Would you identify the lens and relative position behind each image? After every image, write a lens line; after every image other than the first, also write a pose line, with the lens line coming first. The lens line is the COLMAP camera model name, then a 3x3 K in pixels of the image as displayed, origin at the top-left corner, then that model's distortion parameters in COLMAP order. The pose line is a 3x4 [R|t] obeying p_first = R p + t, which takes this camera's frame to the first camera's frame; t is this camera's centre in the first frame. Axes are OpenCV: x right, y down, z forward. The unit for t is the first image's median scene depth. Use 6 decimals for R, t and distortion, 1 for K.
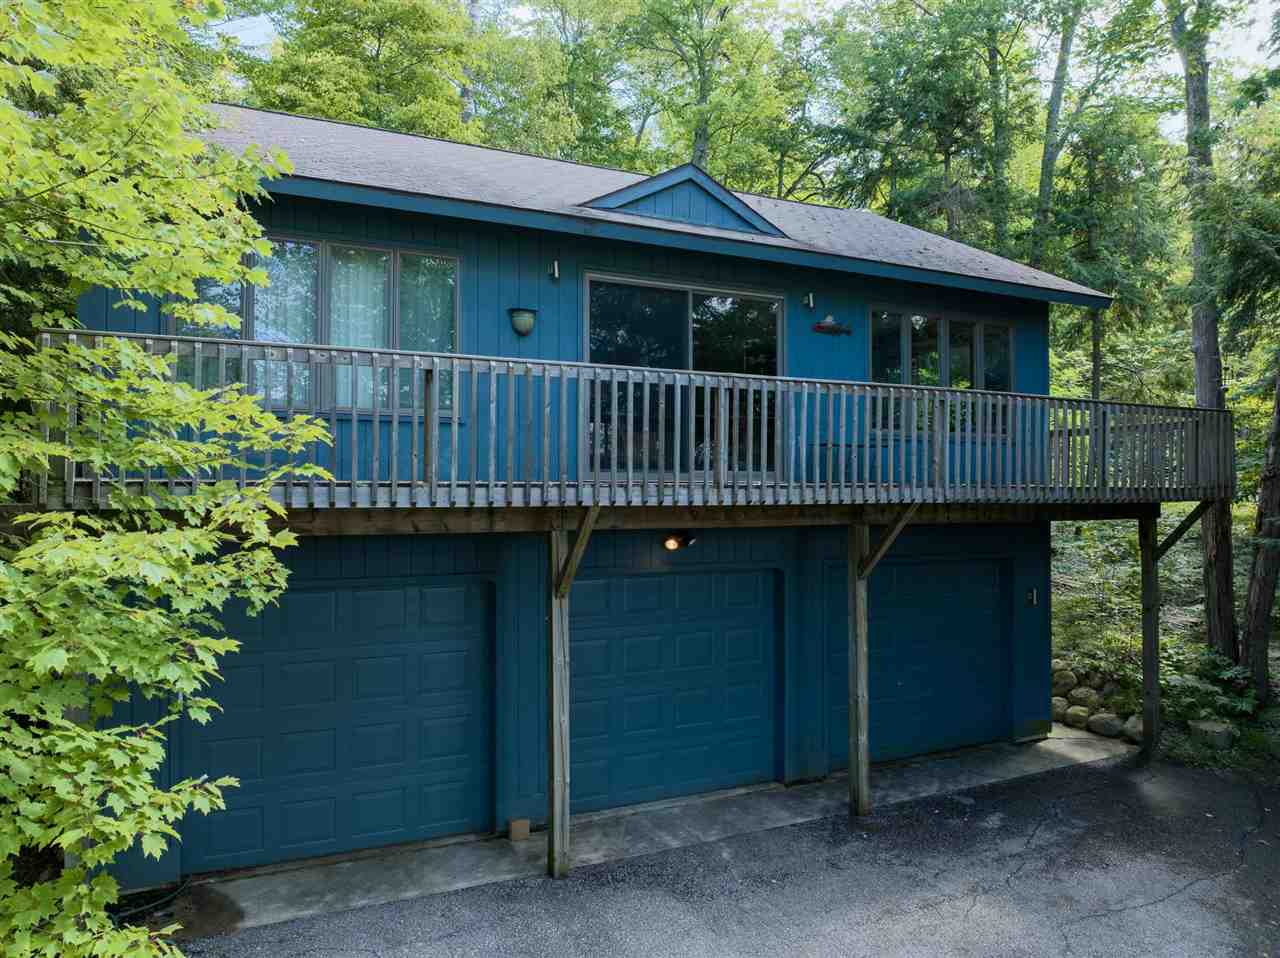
lens RADIAL K [[897.7, 0, 646.7], [0, 897.7, 478.1], [0, 0, 1]] dist [-0.053587, 0.016761]
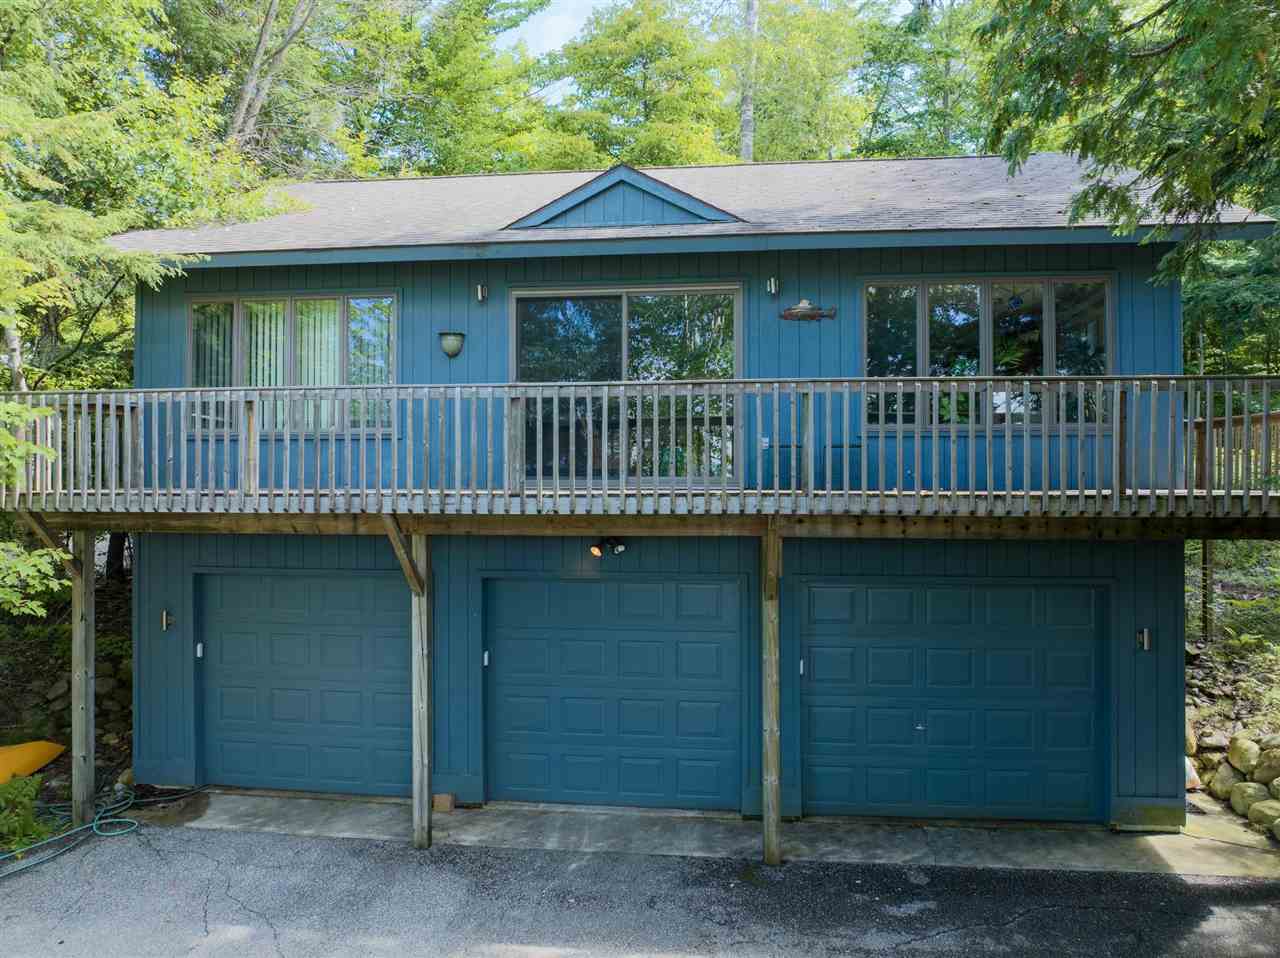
lens RADIAL K [[897.7, 0, 642.4], [0, 897.7, 479.5], [0, 0, 1]] dist [-0.053587, 0.016761]
pose [[0.840983, -0.004027, -0.541047, 0.630425], [0.007510, 0.999963, 0.004232, -0.010261], [0.541010, -0.007623, 0.840982, 0.192750]]
